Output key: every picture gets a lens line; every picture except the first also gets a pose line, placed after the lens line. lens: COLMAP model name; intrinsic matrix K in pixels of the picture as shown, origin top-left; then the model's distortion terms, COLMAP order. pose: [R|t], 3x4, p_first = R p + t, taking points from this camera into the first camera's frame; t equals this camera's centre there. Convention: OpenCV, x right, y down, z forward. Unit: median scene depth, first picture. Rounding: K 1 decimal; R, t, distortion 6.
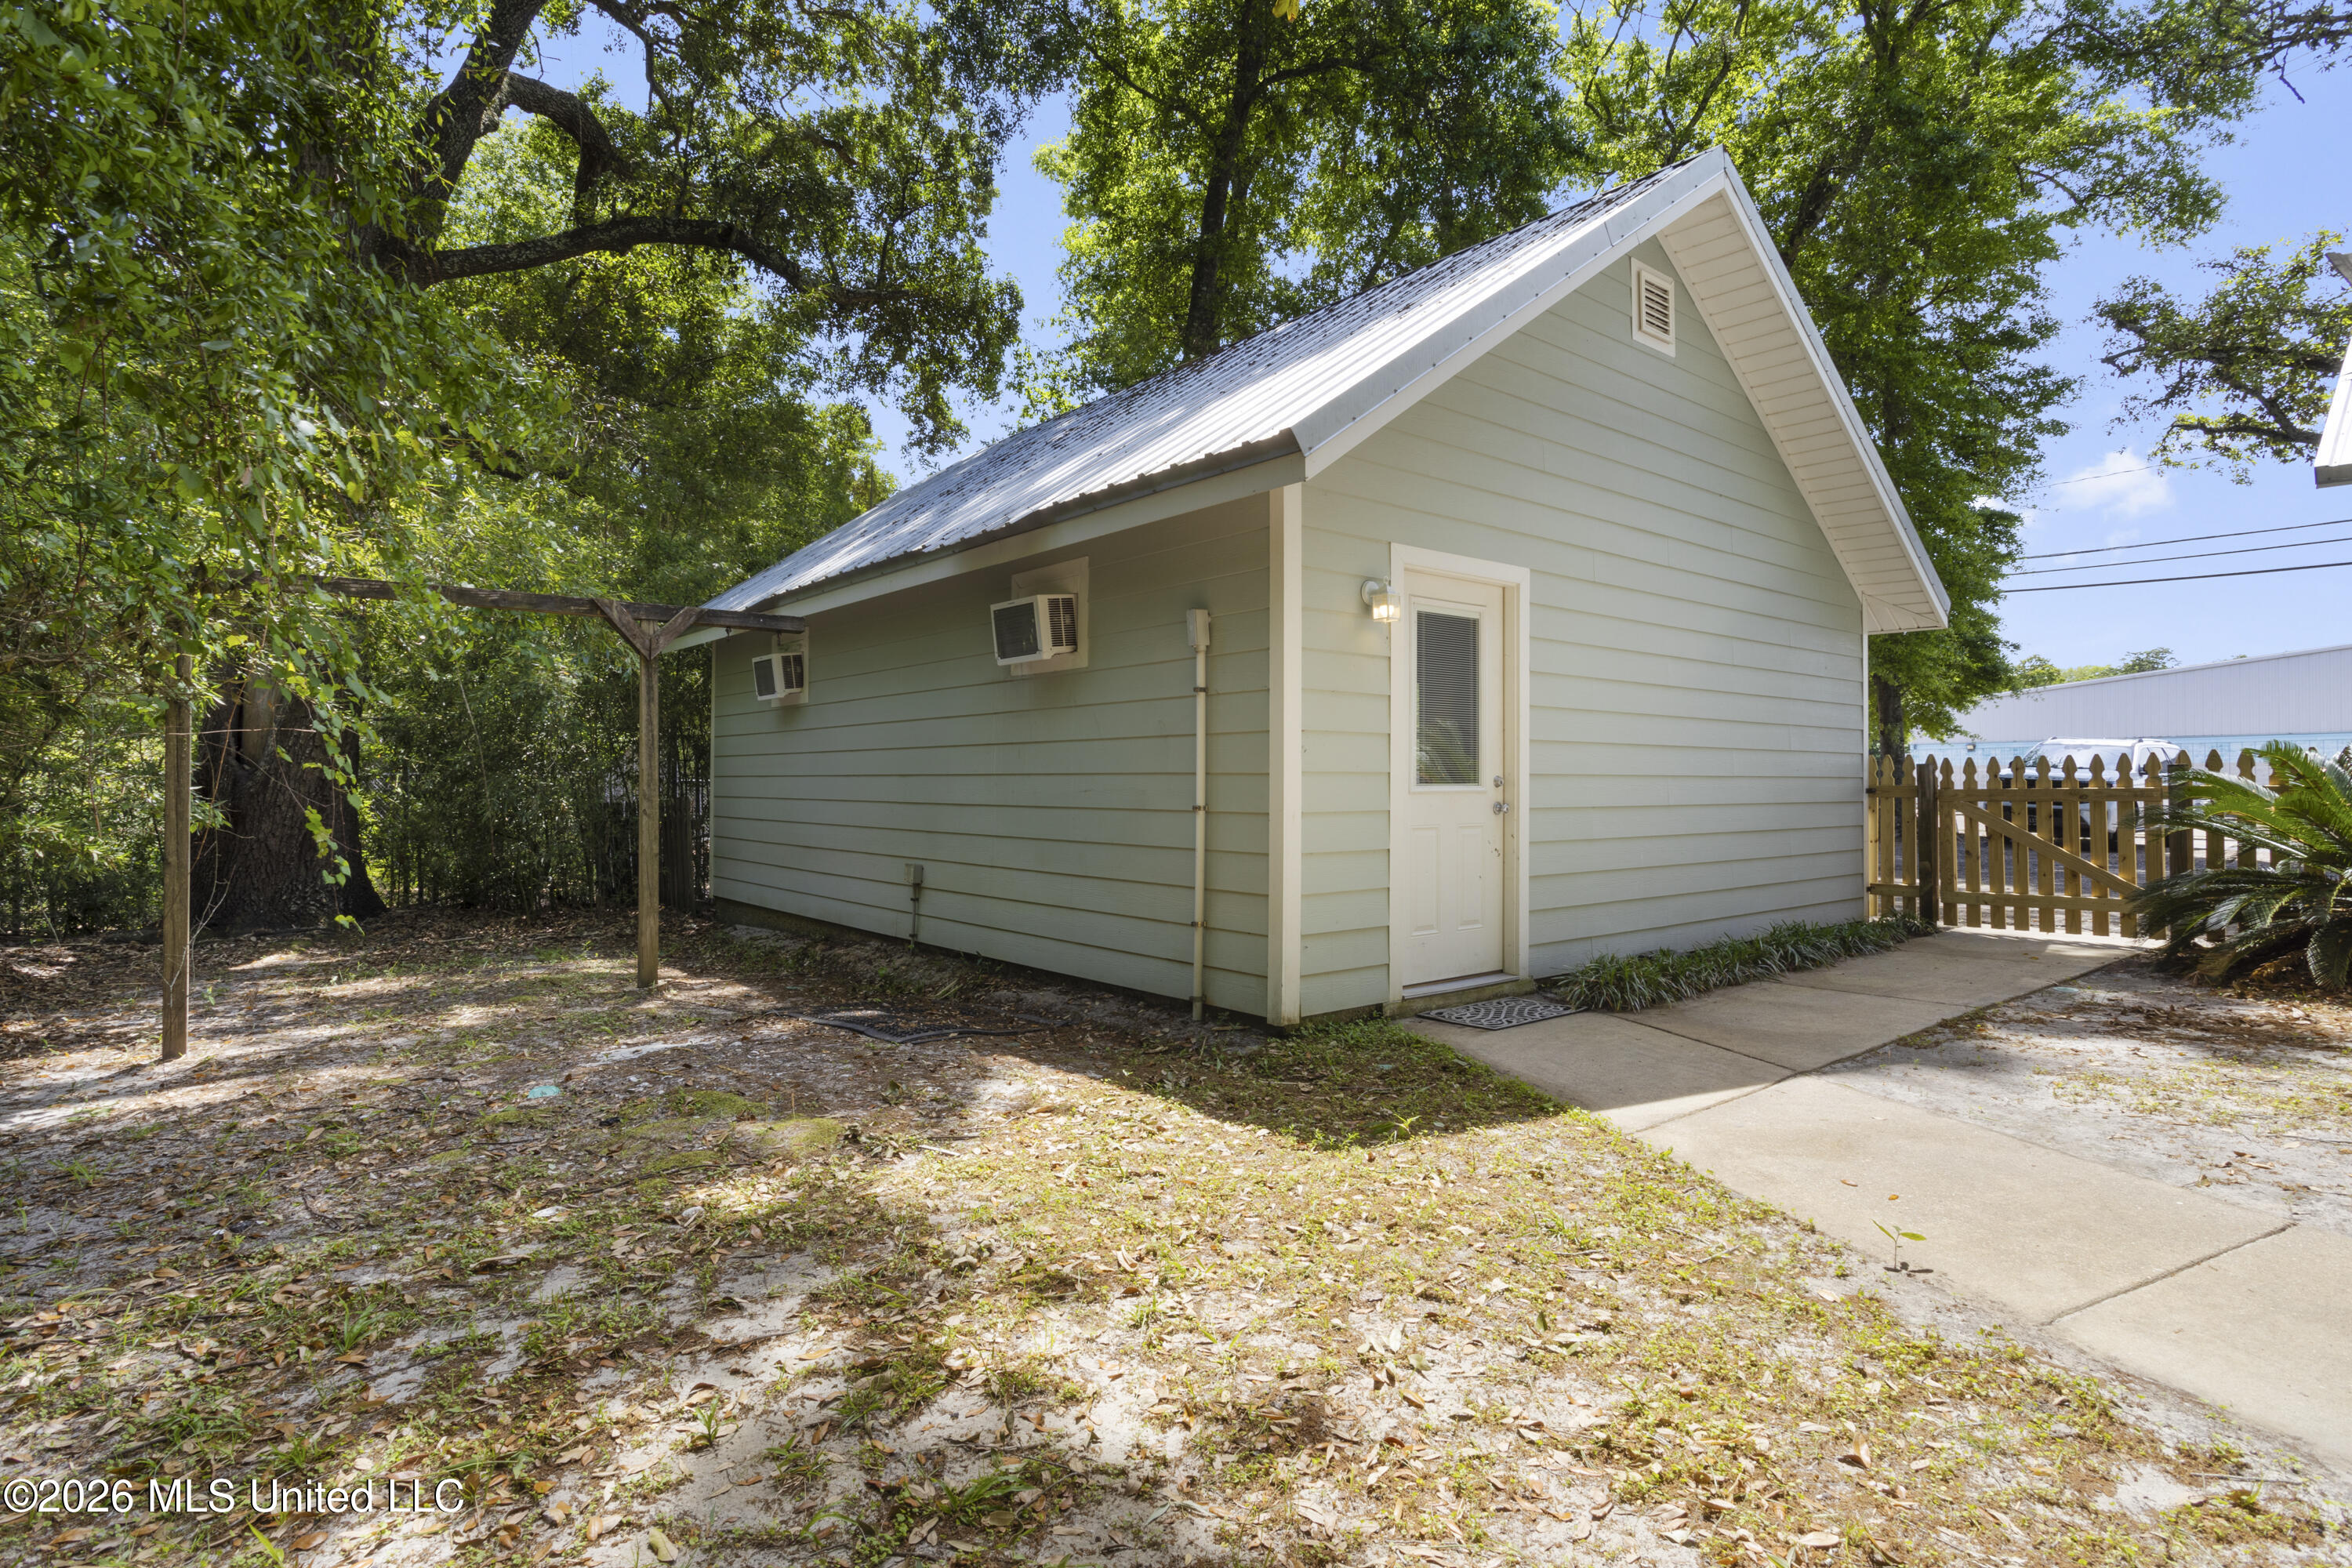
lens RADIAL K [[1162.6, 0, 1172.0], [0, 1162.6, 761.7], [0, 0, 1]] dist [-0.059192, 0.031013]
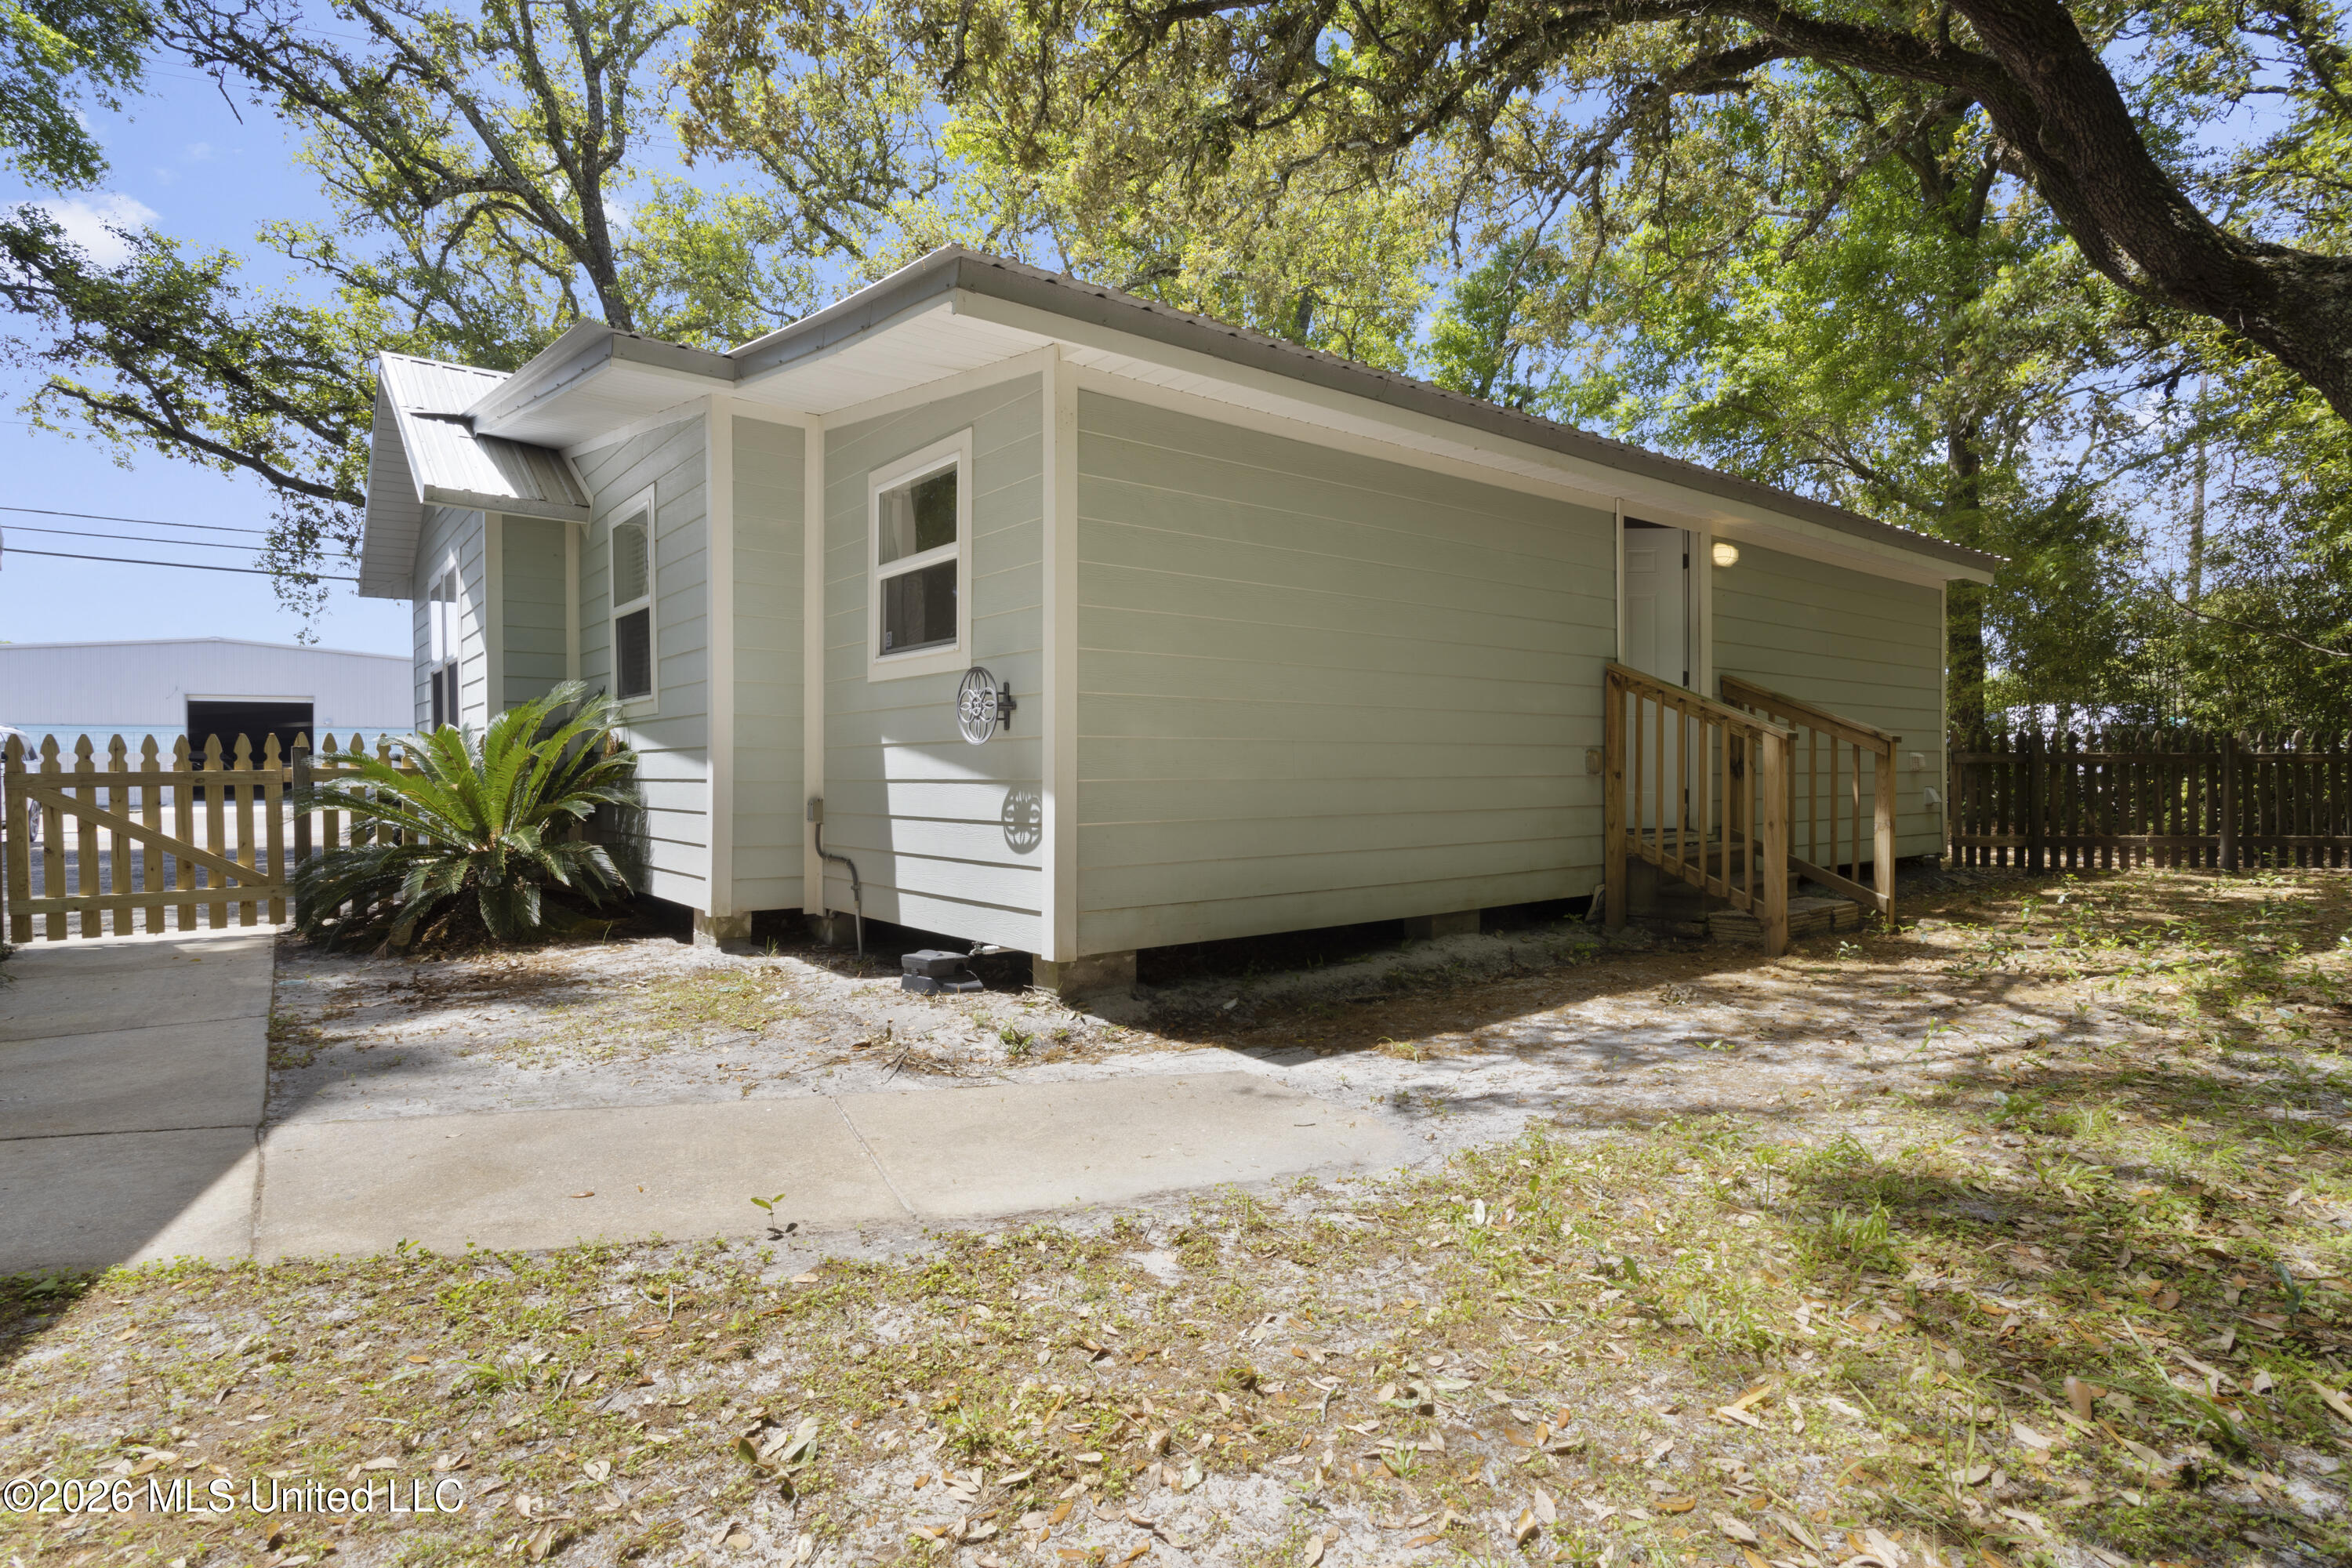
lens RADIAL K [[1221.7, 0, 1125.6], [0, 1221.7, 780.5], [0, 0, 1]] dist [-0.065519, 0.048427]
pose [[0.075985, -0.009045, 0.997068, -0.106697], [-0.015630, 0.999825, 0.010261, 0.008997], [-0.996986, -0.016364, 0.075831, 0.170912]]
